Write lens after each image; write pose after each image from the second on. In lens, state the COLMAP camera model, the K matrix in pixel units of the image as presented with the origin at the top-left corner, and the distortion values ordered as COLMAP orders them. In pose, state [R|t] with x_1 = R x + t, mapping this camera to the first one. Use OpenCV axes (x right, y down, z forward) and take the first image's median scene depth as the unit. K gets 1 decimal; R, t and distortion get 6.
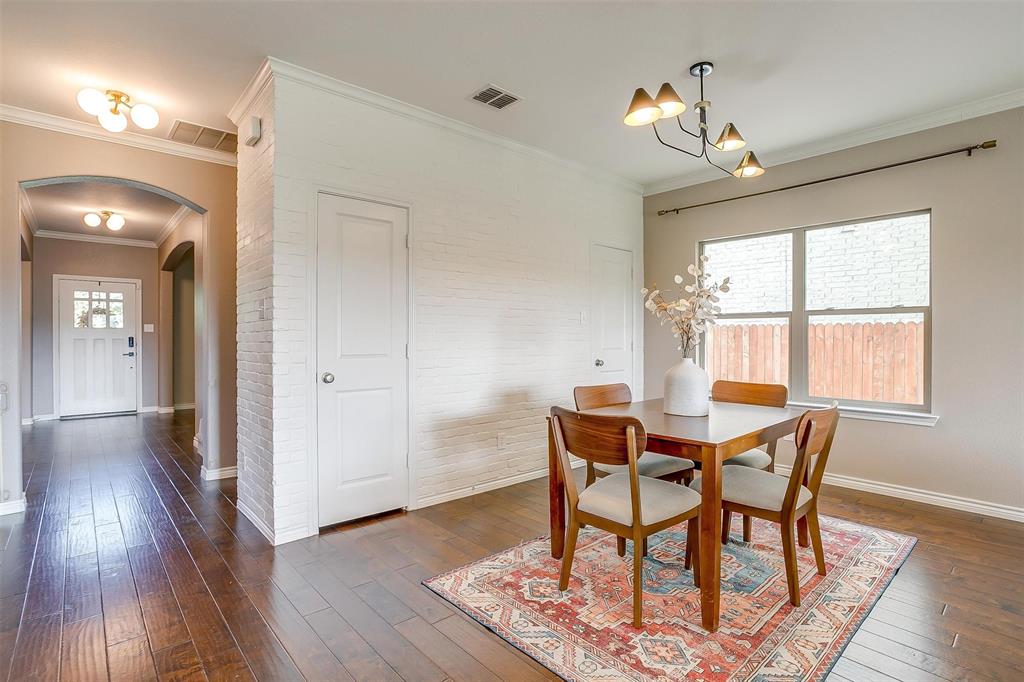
lens RADIAL K [[500.0, 0, 507.0], [0, 500.0, 339.6], [0, 0, 1]] dist [-0.043648, 0.019663]
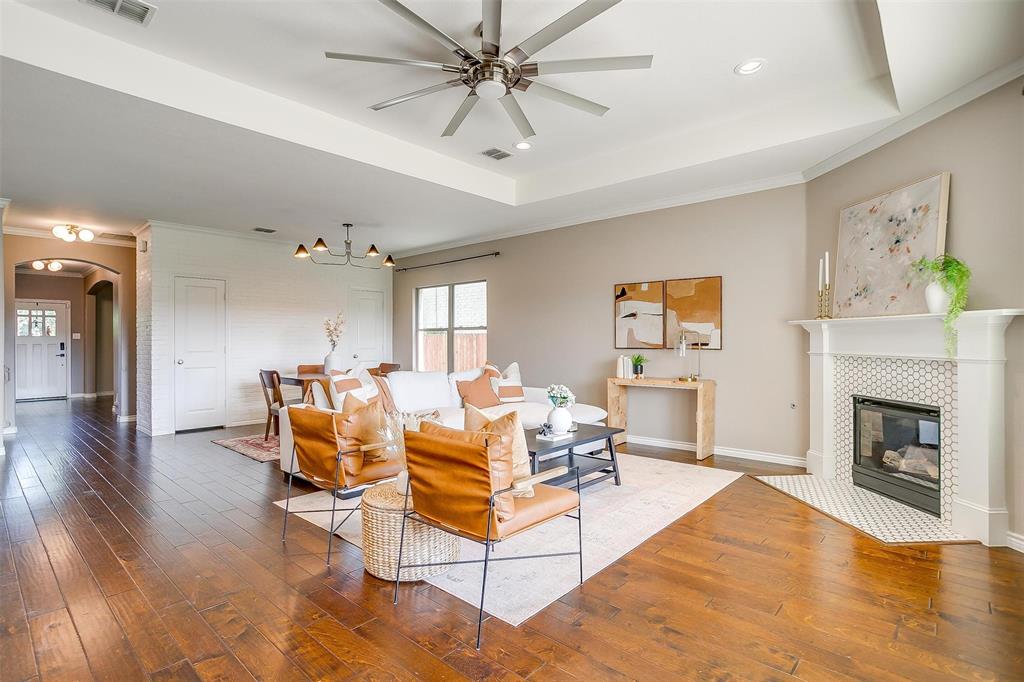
lens RADIAL K [[500.0, 0, 512.9], [0, 500.0, 339.2], [0, 0, 1]] dist [-0.043648, 0.019663]
pose [[0.992753, -0.004798, 0.120080, 0.355839], [0.005543, 0.999967, -0.005871, 0.000020], [-0.120048, 0.006494, 0.992747, -0.563108]]
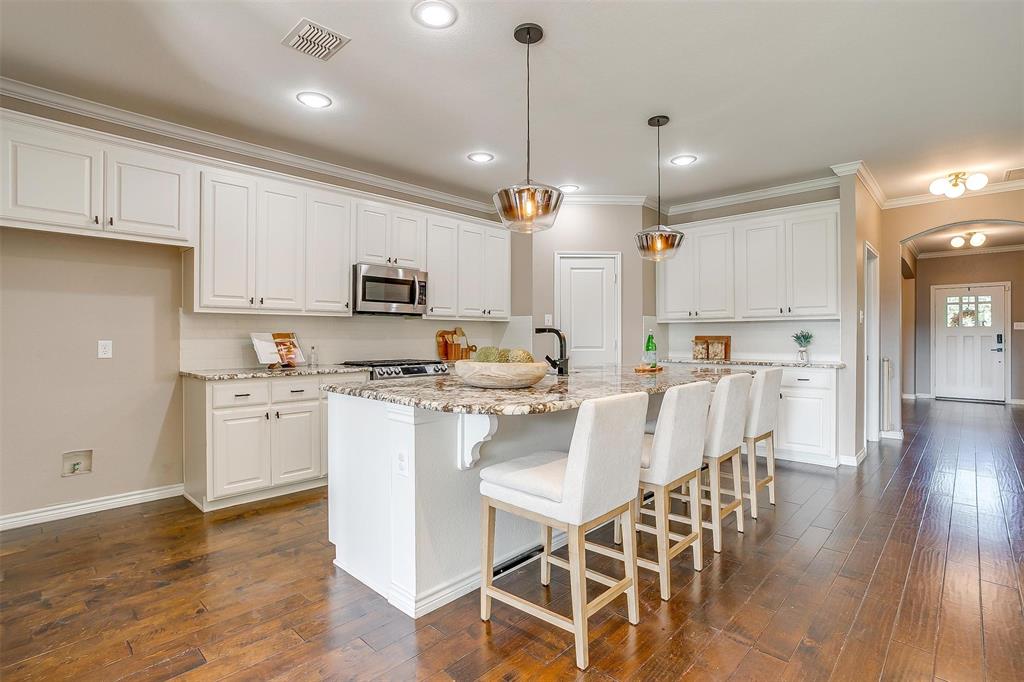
lens RADIAL K [[500.0, 0, 508.3], [0, 500.0, 334.8], [0, 0, 1]] dist [-0.043648, 0.019663]
pose [[0.090491, -0.000180, -0.995897, 0.258006], [-0.003811, 0.999993, -0.000527, 0.000580], [0.995890, 0.003843, 0.090490, -0.228962]]
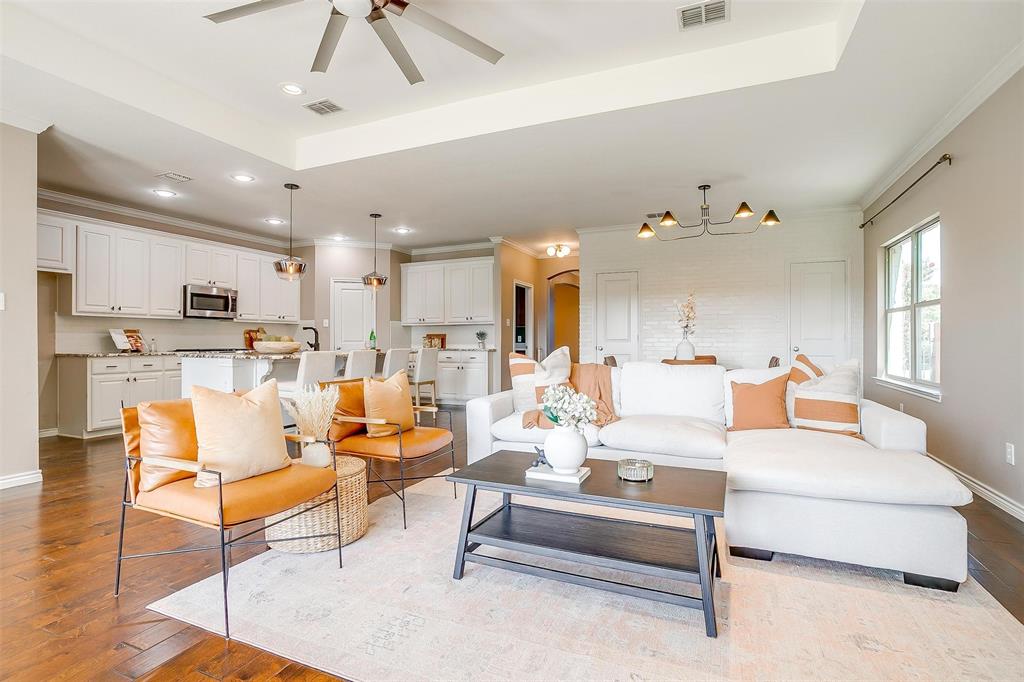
lens RADIAL K [[500.0, 0, 508.7], [0, 500.0, 339.4], [0, 0, 1]] dist [-0.043648, 0.019663]
pose [[0.420406, -0.002163, -0.907334, 0.731879], [-0.001954, 0.999993, -0.003289, 0.018441], [0.907334, 0.003155, 0.420399, -0.197672]]
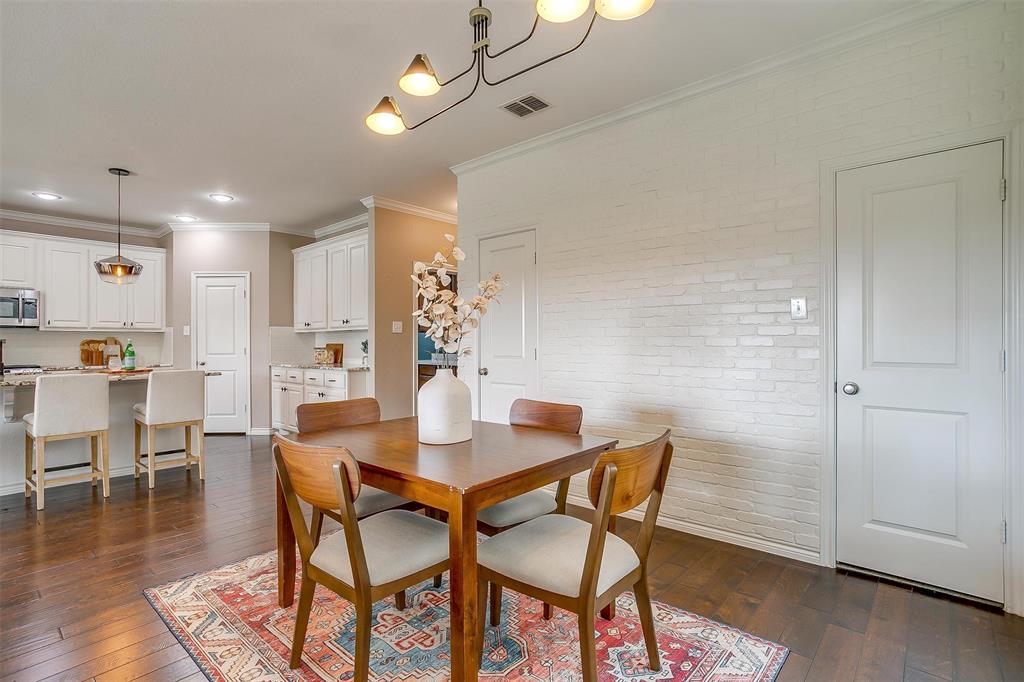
lens RADIAL K [[500.0, 0, 513.8], [0, 500.0, 341.0], [0, 0, 1]] dist [-0.043648, 0.019663]
pose [[0.125048, -0.001506, -0.992150, 0.446314], [0.000413, 0.999999, -0.001466, -0.002727], [0.992151, -0.000226, 0.125049, 0.386094]]
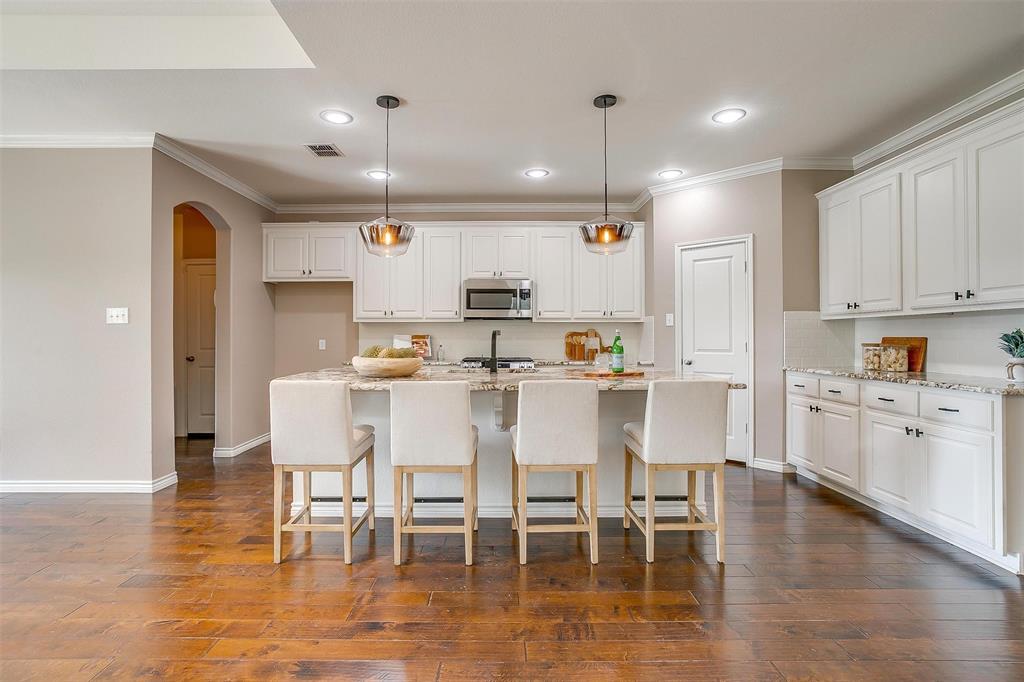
lens RADIAL K [[500.0, 0, 501.8], [0, 500.0, 337.5], [0, 0, 1]] dist [-0.043648, 0.019663]
pose [[-0.663367, 0.002906, -0.748289, 0.175565], [-0.001674, 0.999984, 0.005368, -0.001217], [0.748293, 0.004814, -0.663351, 0.200037]]
